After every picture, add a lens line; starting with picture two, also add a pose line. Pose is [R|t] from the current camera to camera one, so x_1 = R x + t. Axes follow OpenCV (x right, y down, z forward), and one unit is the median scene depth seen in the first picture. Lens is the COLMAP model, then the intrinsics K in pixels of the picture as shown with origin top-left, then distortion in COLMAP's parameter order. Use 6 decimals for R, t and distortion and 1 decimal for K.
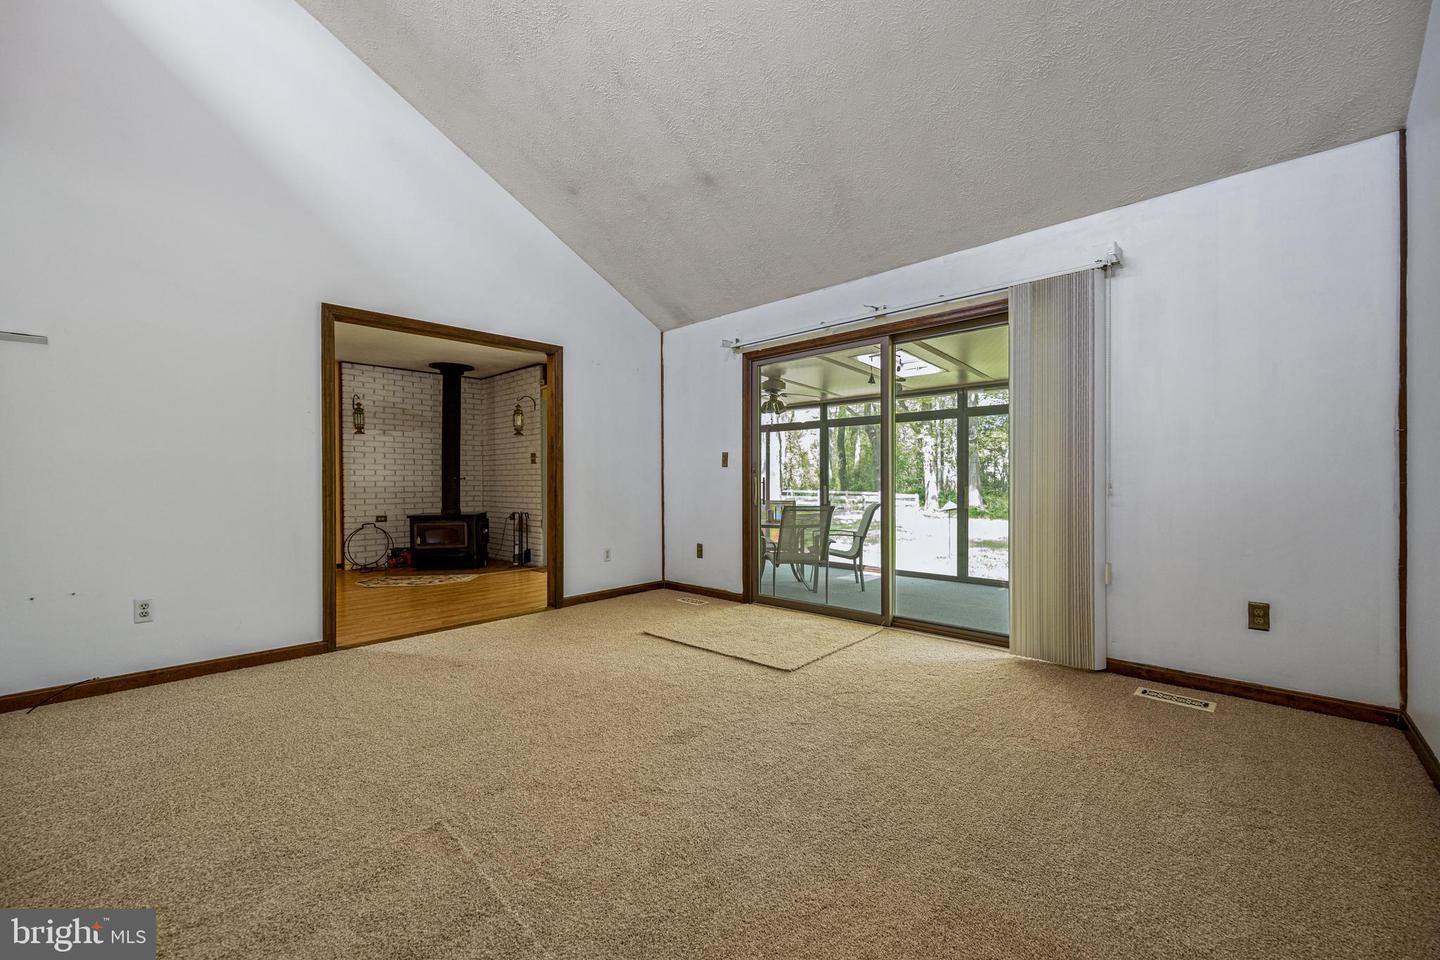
lens RADIAL K [[567.3, 0, 720.9], [0, 567.3, 480.0], [0, 0, 1]] dist [0.001090, 0.000028]
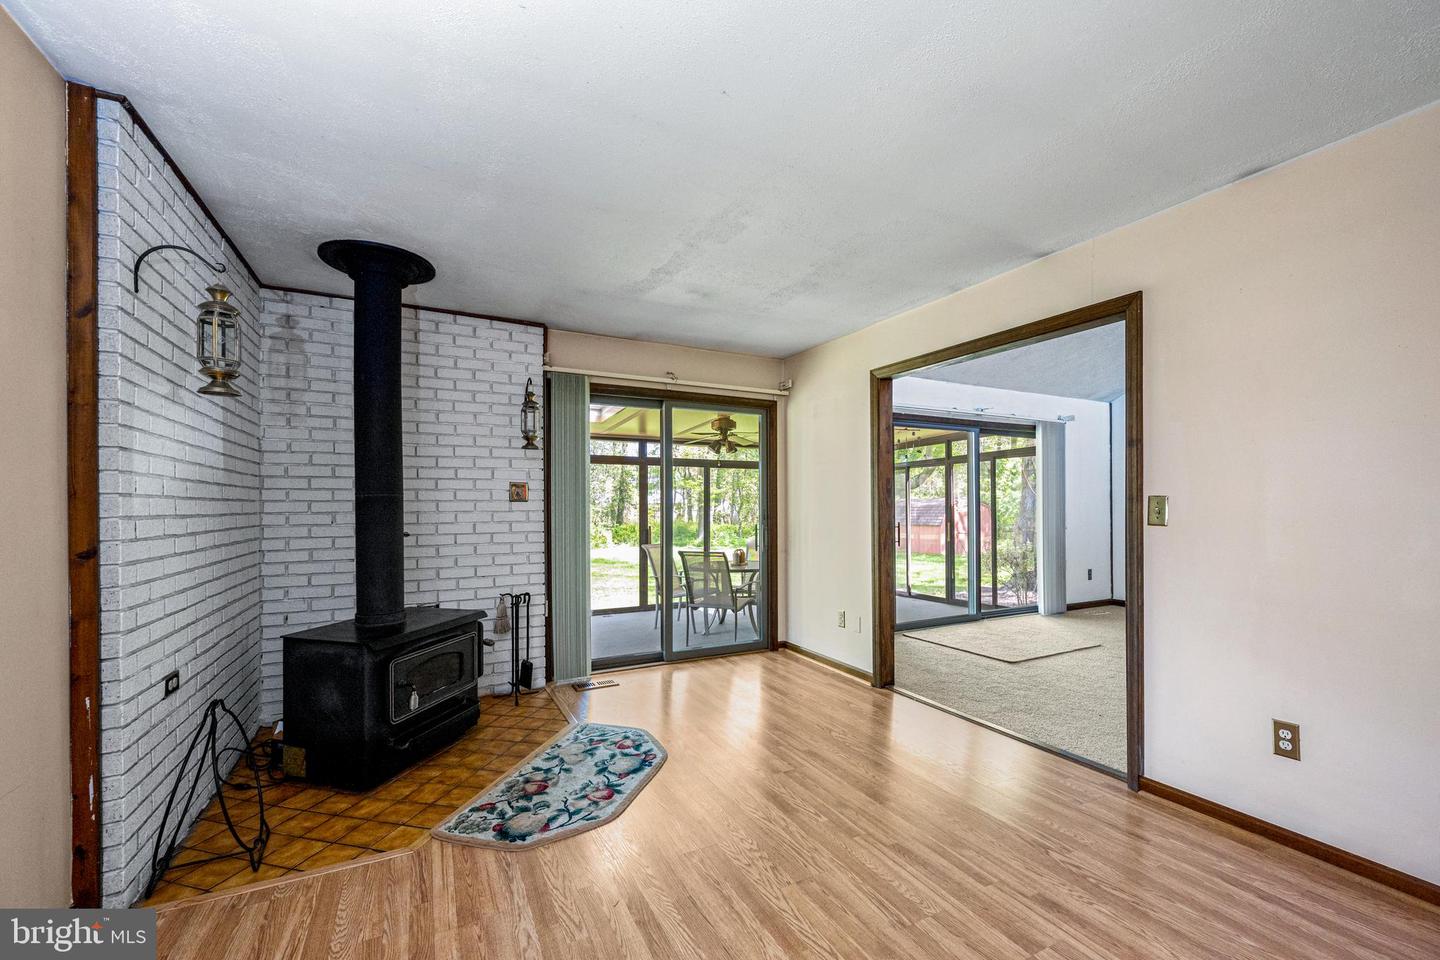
lens RADIAL K [[581.3, 0, 723.2], [0, 581.3, 504.7], [0, 0, 1]] dist [0.000398, -0.000394]
pose [[0.337981, 0.006966, 0.941127, -0.795080], [0.001350, 0.999968, -0.007886, -0.021869], [-0.941152, 0.003936, 0.337961, 0.637262]]
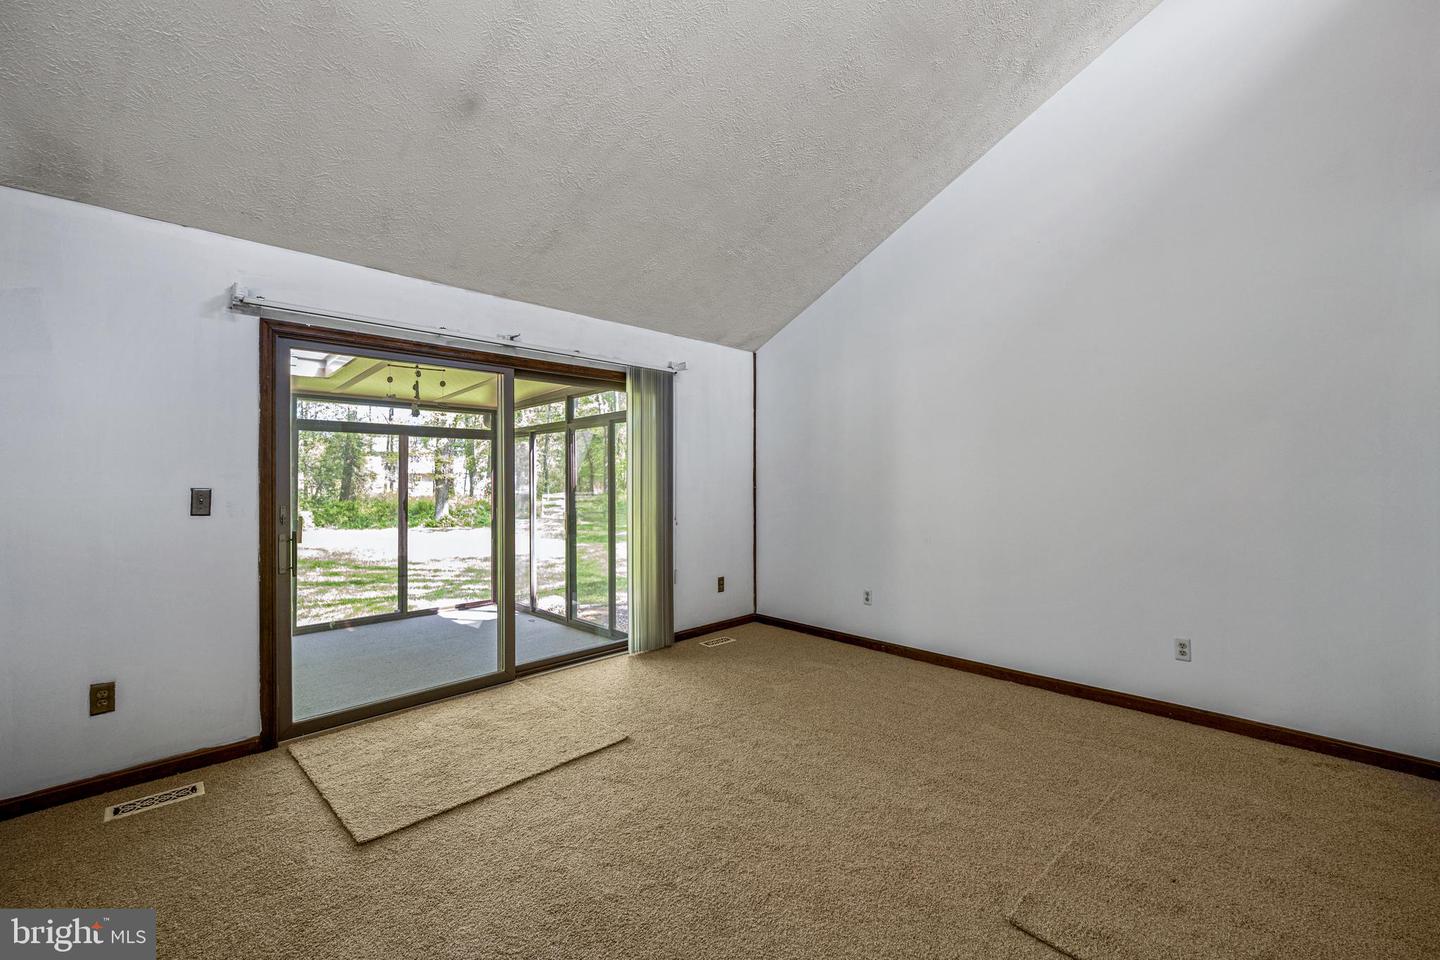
lens RADIAL K [[579.8, 0, 721.9], [0, 579.8, 478.6], [0, 0, 1]] dist [-0.000348, 0.000037]
pose [[0.038703, 0.001733, 0.999249, -0.367887], [0.001082, 0.999998, -0.001776, -0.040466], [-0.999250, 0.001150, 0.038702, 0.352351]]
